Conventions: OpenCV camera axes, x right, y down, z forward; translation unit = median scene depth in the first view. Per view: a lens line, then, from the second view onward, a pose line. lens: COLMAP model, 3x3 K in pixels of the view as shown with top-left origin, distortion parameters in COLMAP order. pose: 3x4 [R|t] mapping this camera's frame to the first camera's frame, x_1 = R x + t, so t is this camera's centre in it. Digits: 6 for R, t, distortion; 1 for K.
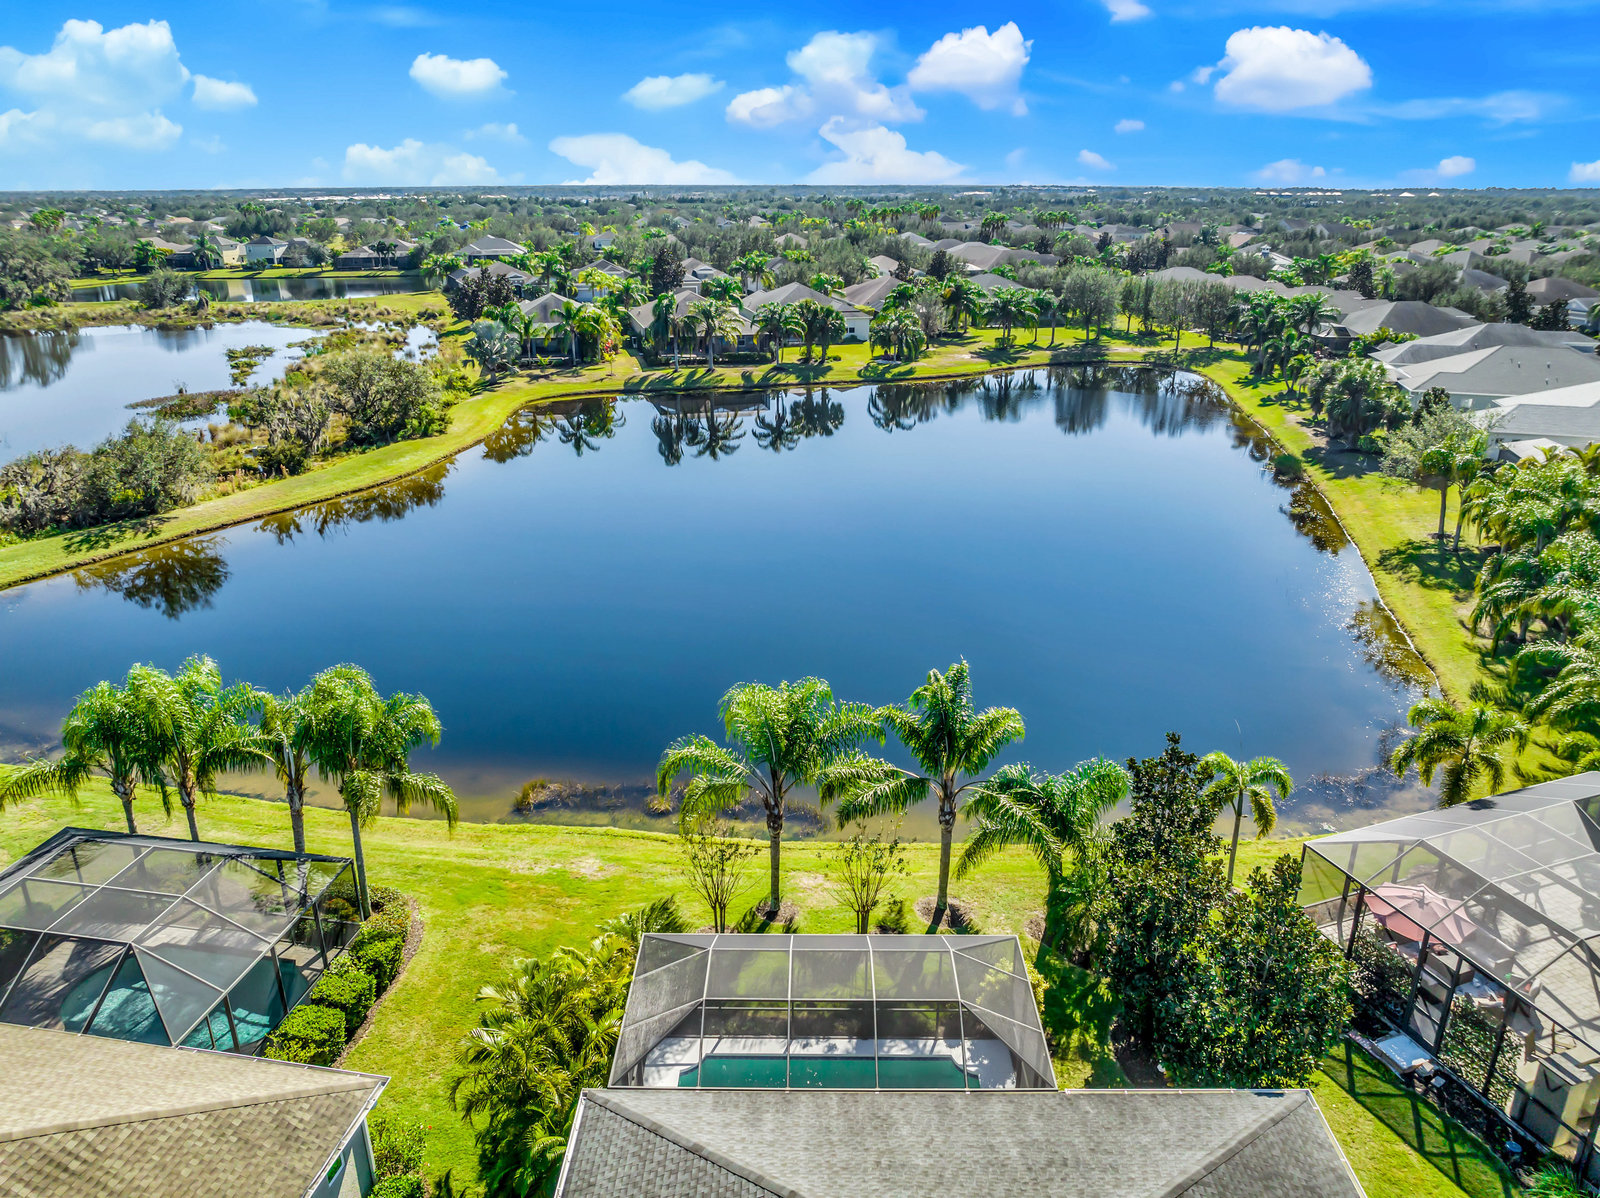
lens RADIAL K [[1128.0, 0, 800.0], [0, 1128.0, 599.0], [0, 0, 1]] dist [-0.035177, 0.003031]
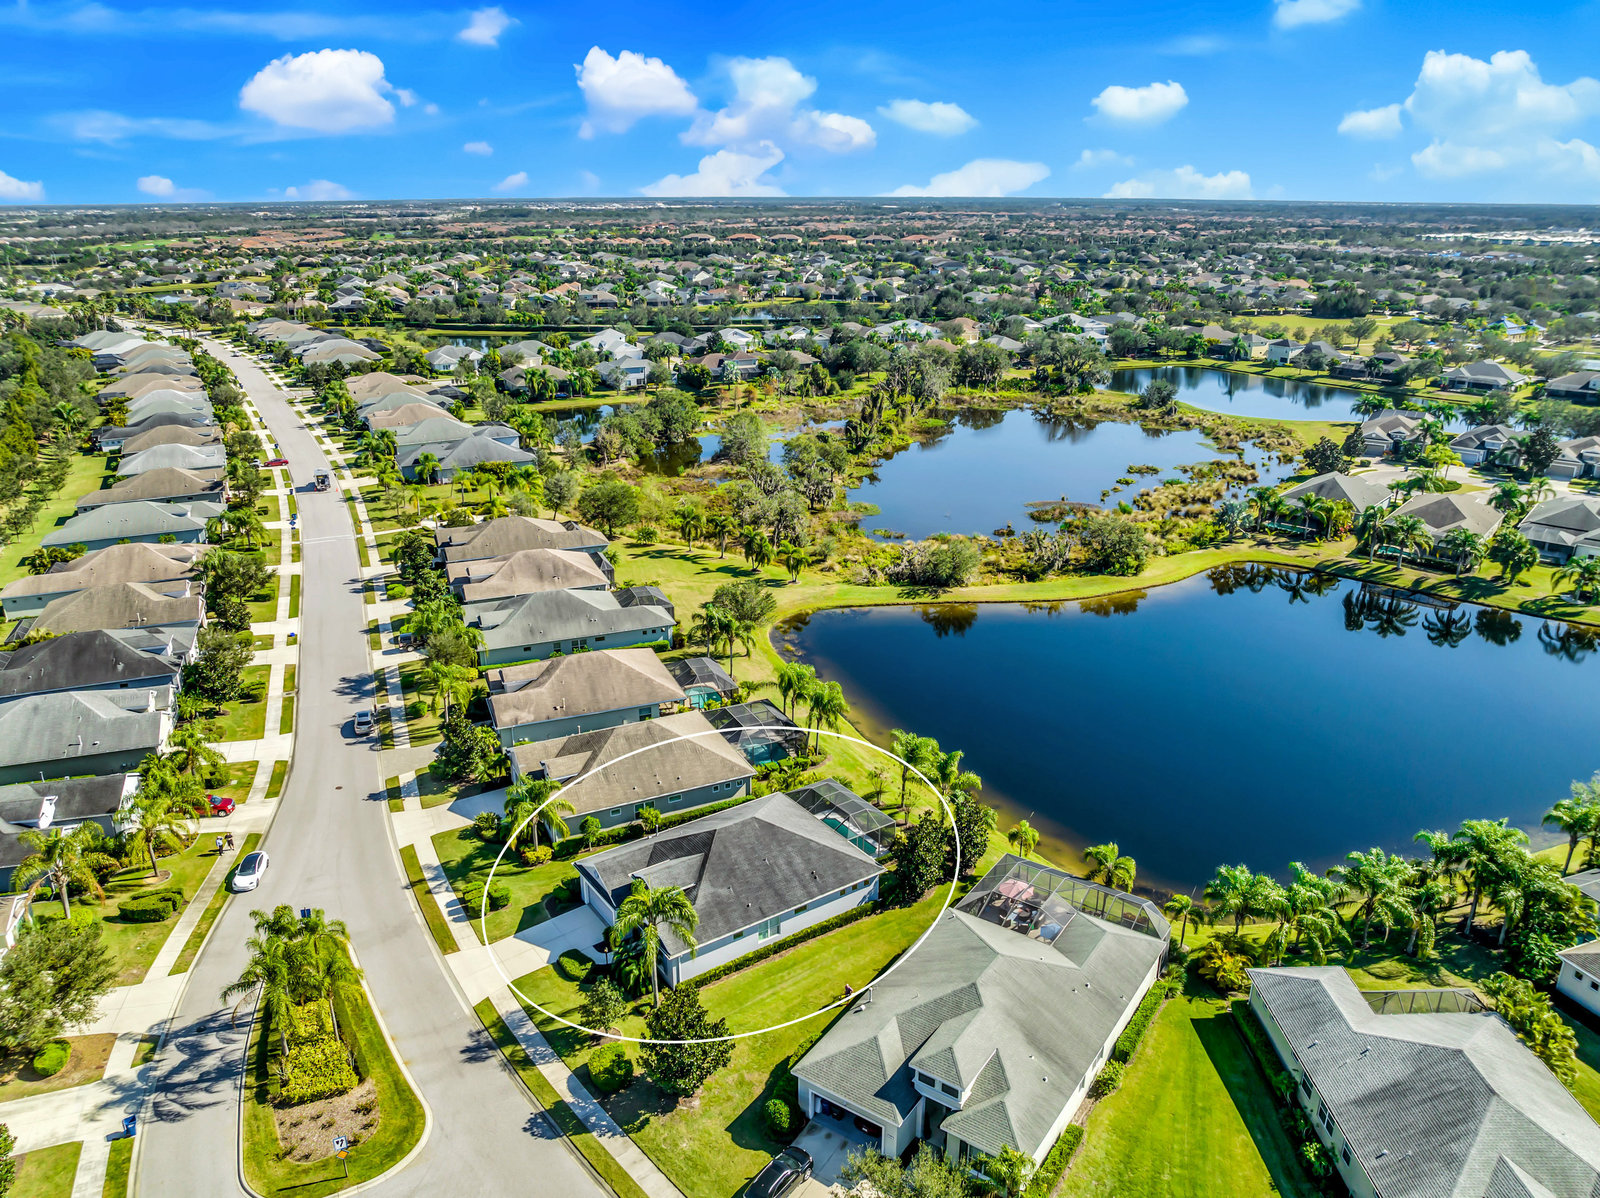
lens RADIAL K [[1140.1, 0, 798.4], [0, 1140.1, 559.2], [0, 0, 1]] dist [-0.043320, 0.000373]
pose [[0.581852, 0.247682, -0.774663, 0.473358], [-0.282607, 0.954719, 0.092984, -0.131799], [0.762615, 0.164822, 0.625501, -0.286492]]
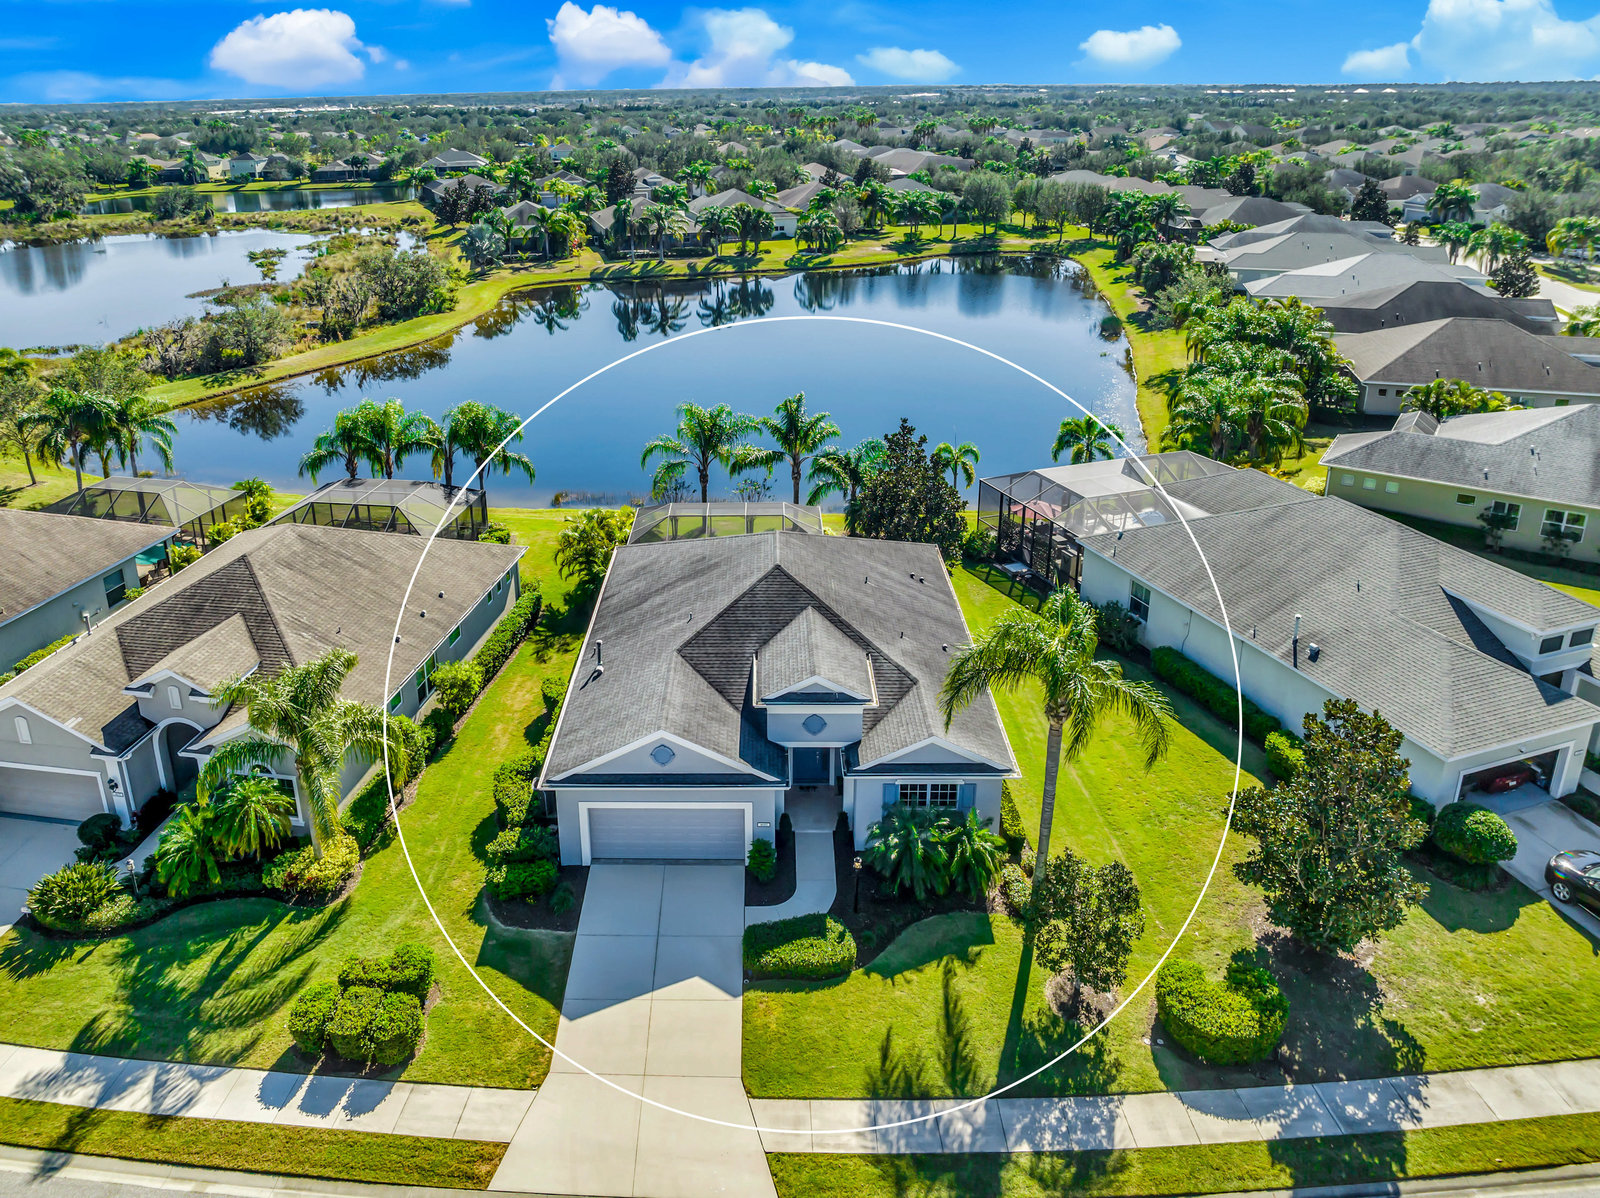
lens RADIAL K [[1160.3, 0, 727.7], [0, 1160.3, 500.5], [0, 0, 1]] dist [-0.046805, 0.013023]
pose [[0.999758, -0.008741, -0.020202, 0.012911], [0.008544, 0.999915, -0.009832, 0.058788], [0.020286, 0.009657, 0.999748, -0.212736]]
